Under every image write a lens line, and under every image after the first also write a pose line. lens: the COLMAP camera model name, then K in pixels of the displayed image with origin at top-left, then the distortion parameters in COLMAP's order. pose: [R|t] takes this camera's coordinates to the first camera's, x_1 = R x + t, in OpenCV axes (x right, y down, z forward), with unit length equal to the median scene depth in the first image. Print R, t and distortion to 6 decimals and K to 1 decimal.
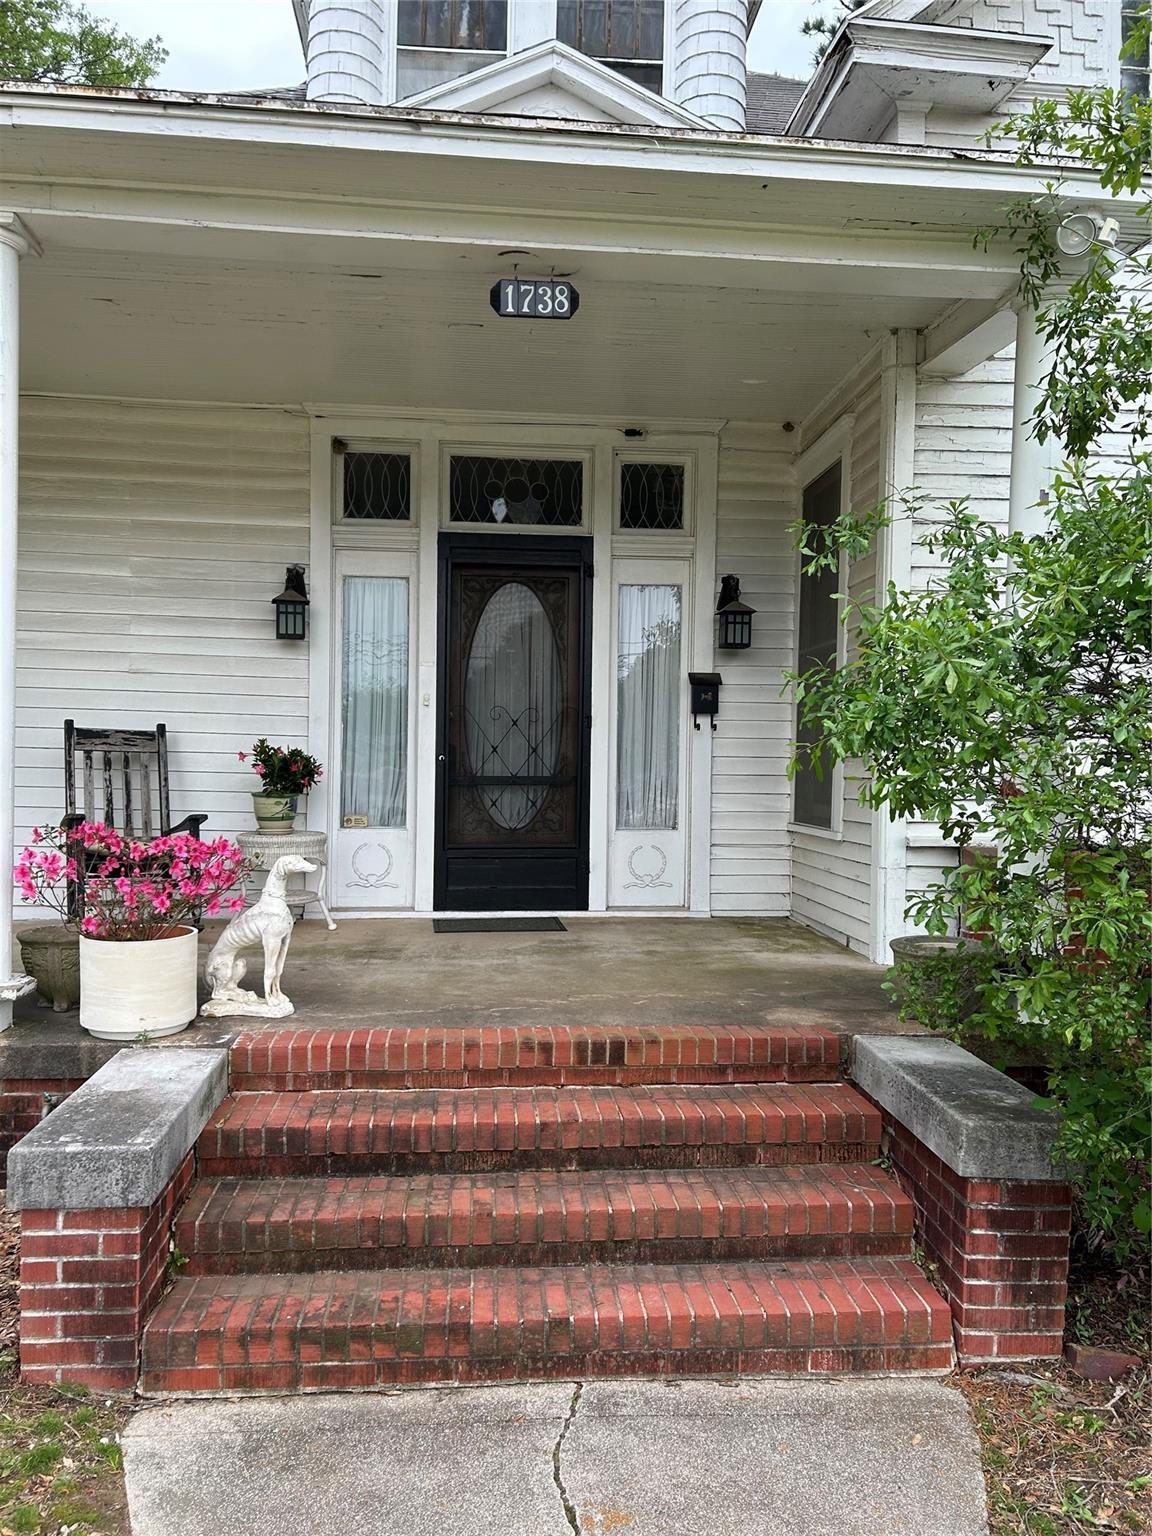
lens RADIAL K [[1176.6, 0, 583.3], [0, 1176.6, 767.7], [0, 0, 1]] dist [0.026830, -0.030399]
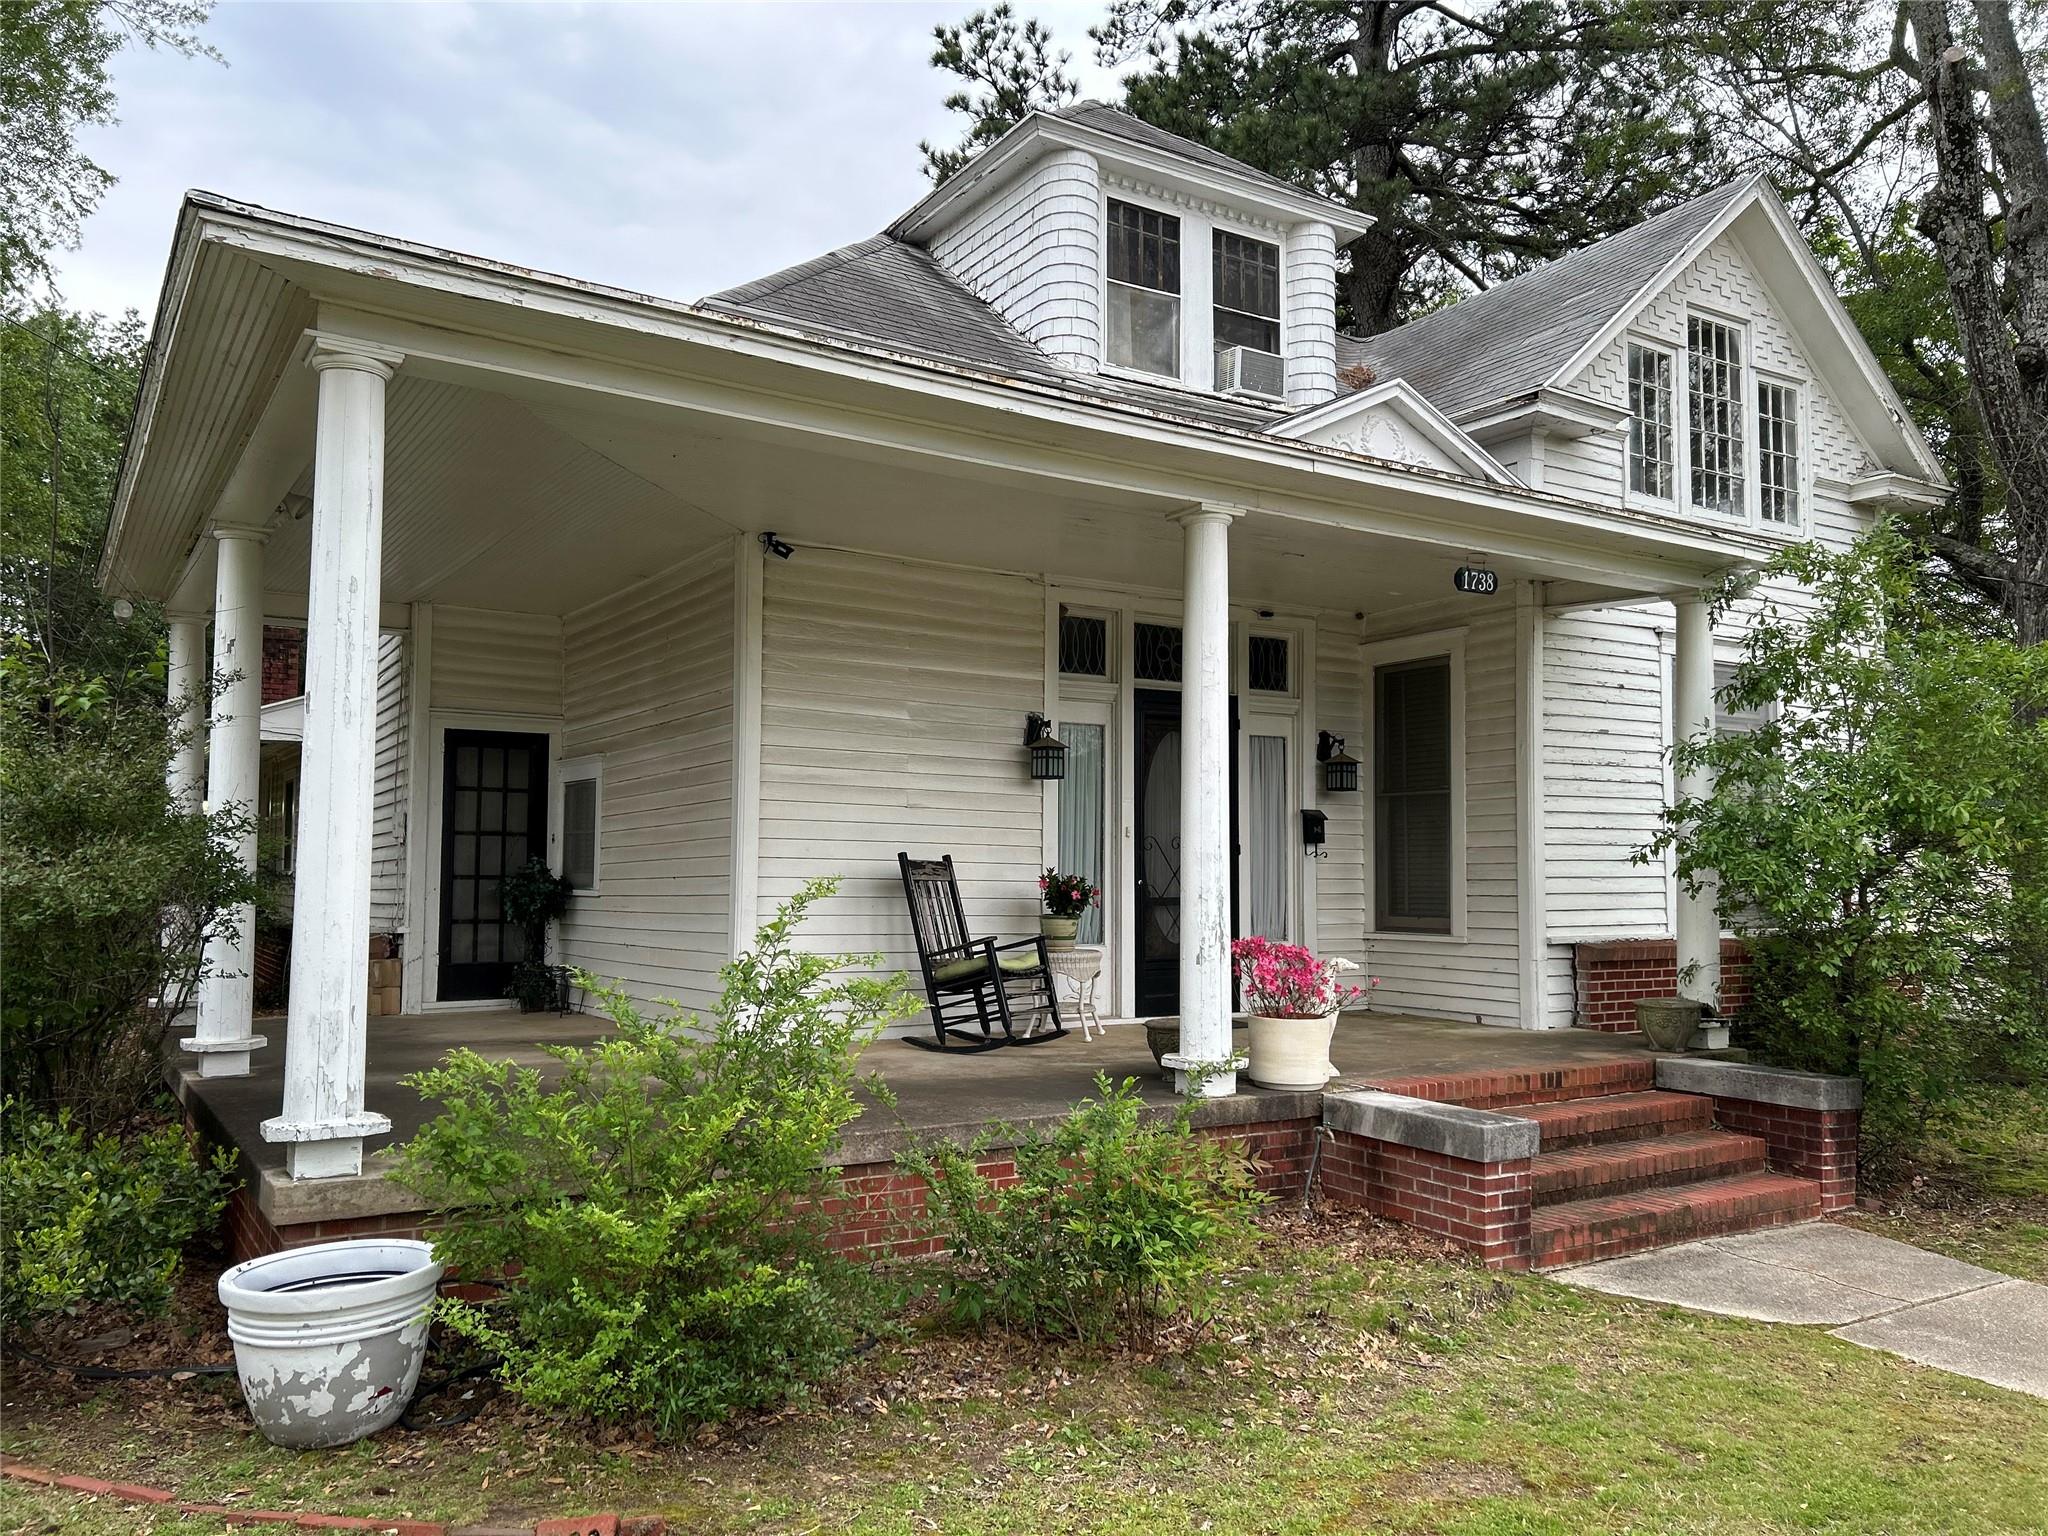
lens RADIAL K [[1568.8, 0, 1010.8], [0, 1568.8, 773.8], [0, 0, 1]] dist [0.026830, -0.030399]
pose [[0.891058, 0.019193, 0.453484, -0.951309], [0.010642, 0.997947, -0.063148, -0.019739], [-0.453765, 0.061095, 0.889025, -0.322362]]
